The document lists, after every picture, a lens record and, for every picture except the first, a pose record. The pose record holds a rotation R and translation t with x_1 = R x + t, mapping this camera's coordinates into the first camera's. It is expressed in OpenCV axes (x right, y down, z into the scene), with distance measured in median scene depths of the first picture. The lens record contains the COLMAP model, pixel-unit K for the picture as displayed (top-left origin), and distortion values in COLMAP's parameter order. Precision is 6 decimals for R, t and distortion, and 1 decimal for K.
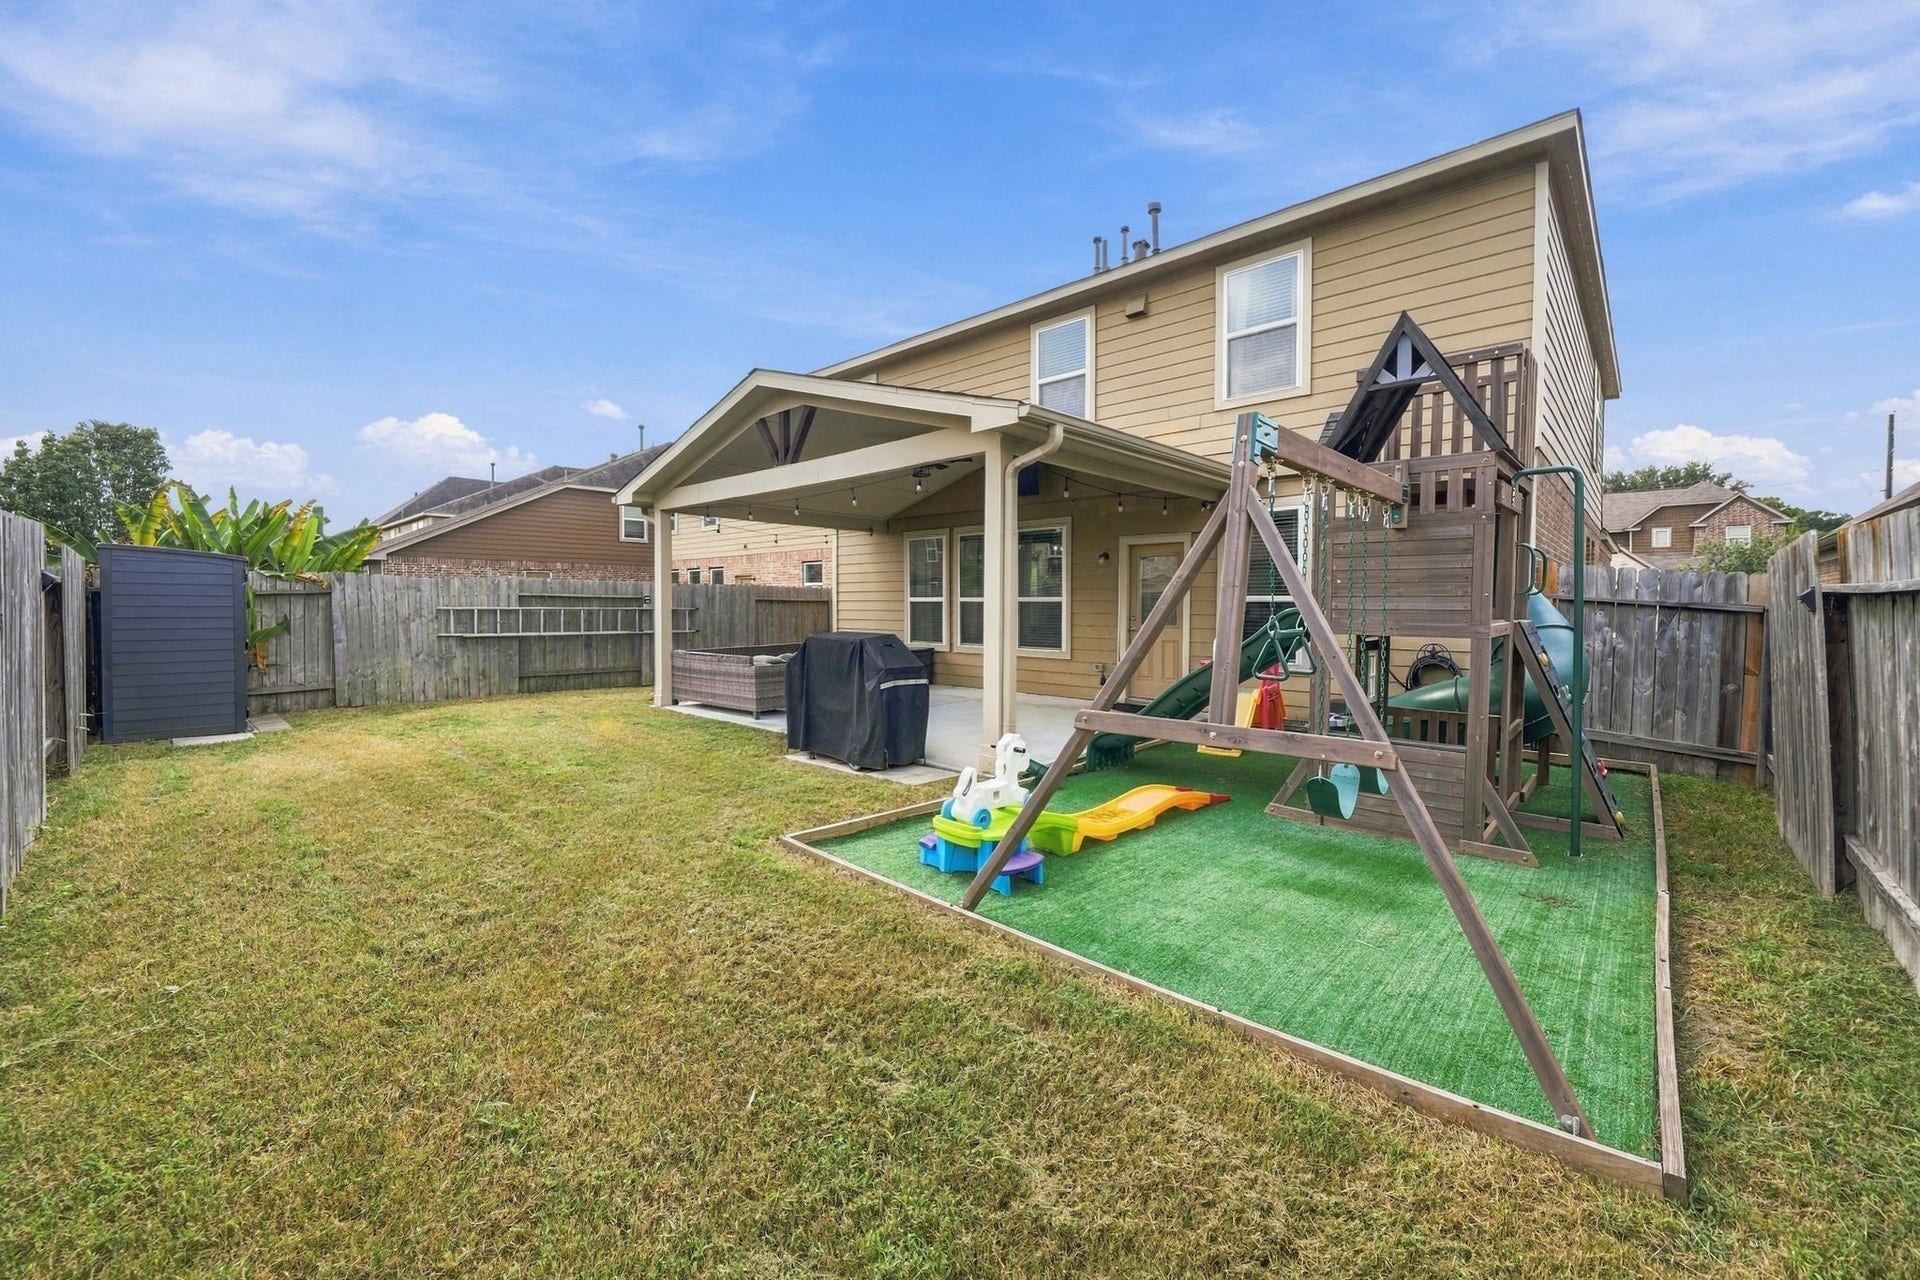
lens RADIAL K [[763.0, 0, 962.6], [0, 763.0, 629.7], [0, 0, 1]] dist [0.000987, -0.000036]
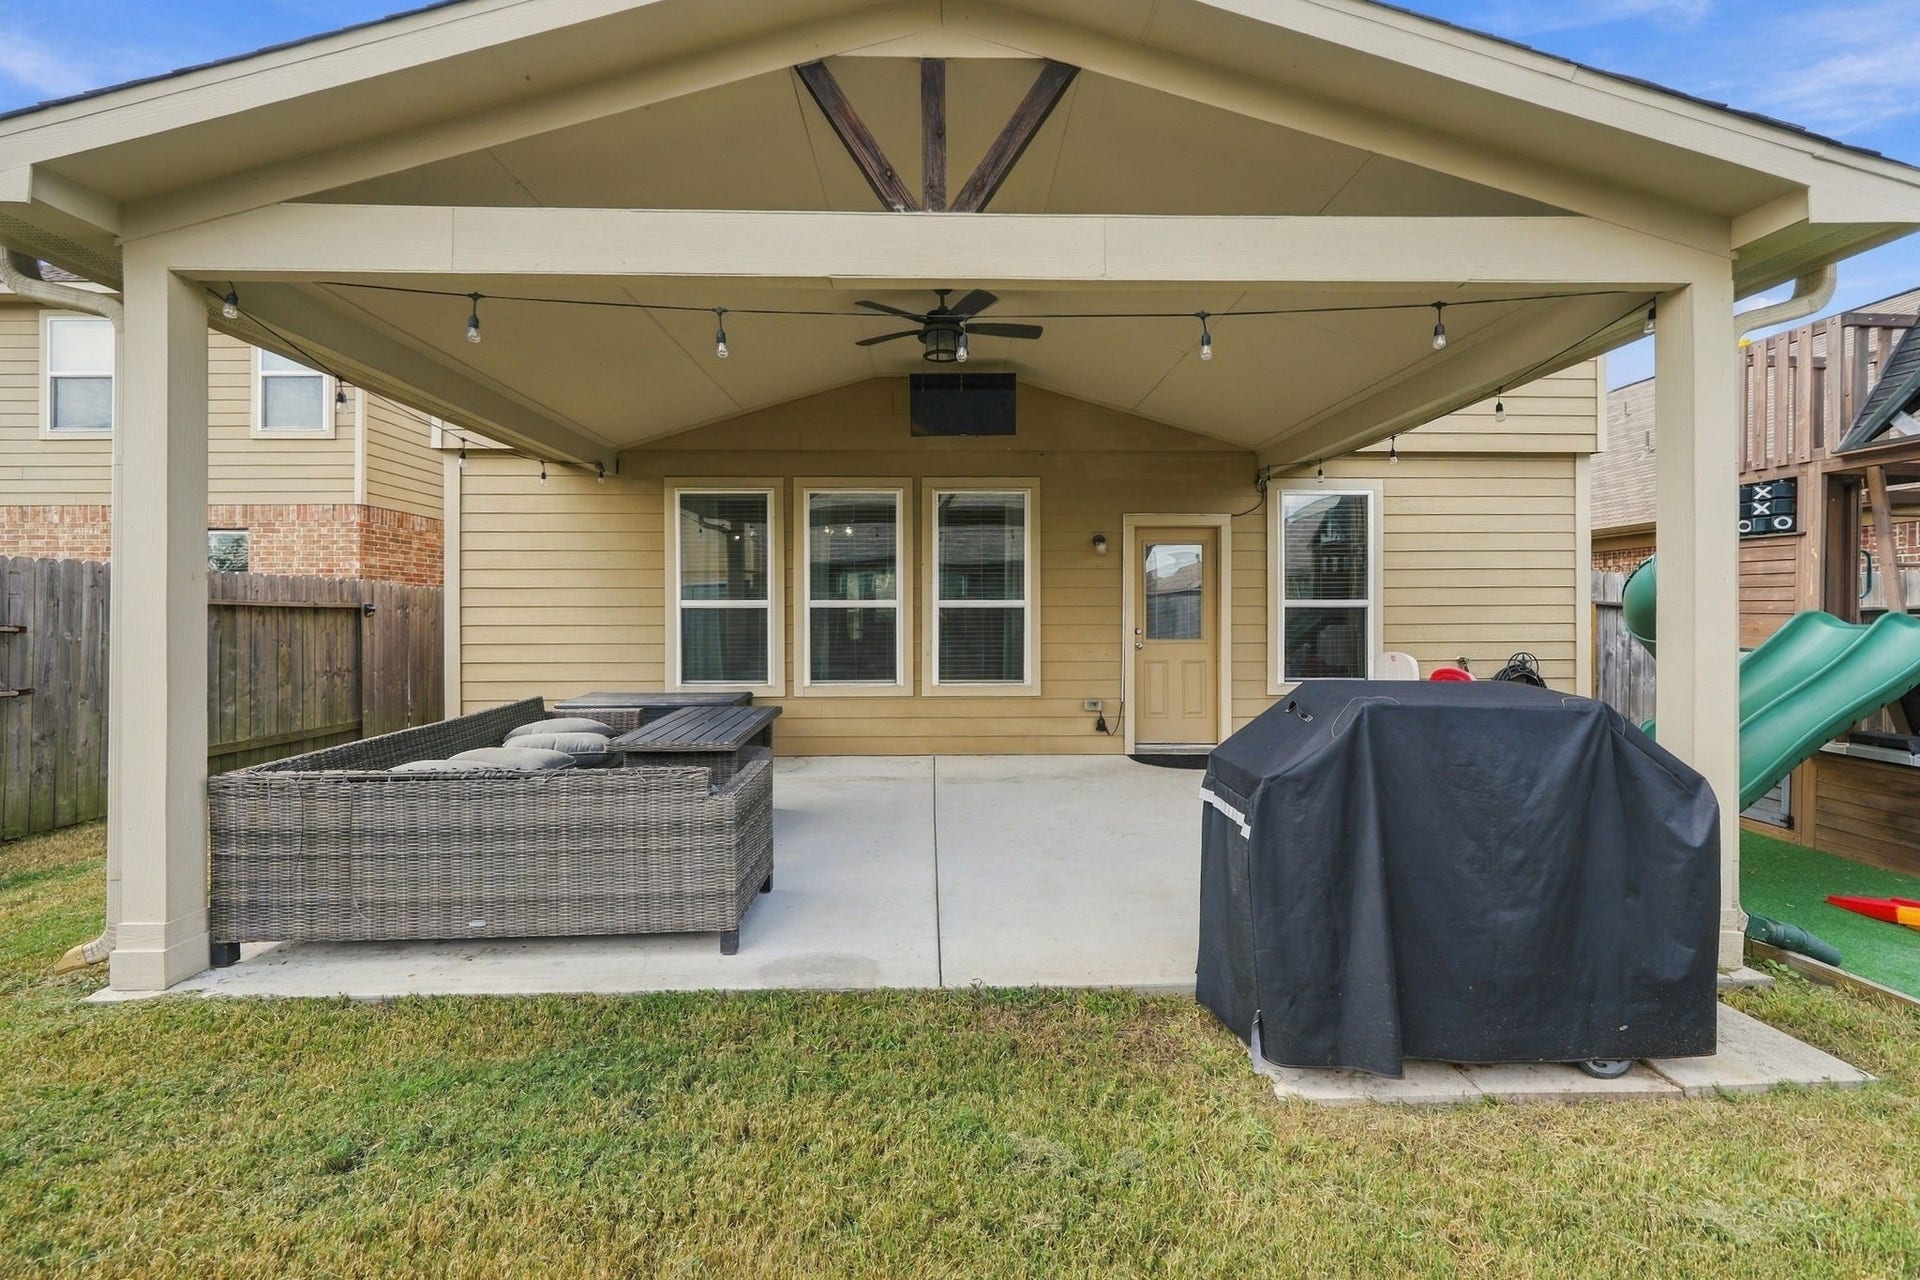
lens RADIAL K [[763.0, 0, 957.0], [0, 763.0, 619.2], [0, 0, 1]] dist [0.000987, -0.000036]
pose [[0.715917, -0.008844, 0.698129, -0.362064], [0.026383, 0.999548, -0.014393, -0.018936], [-0.697686, 0.028724, 0.715827, 0.571465]]
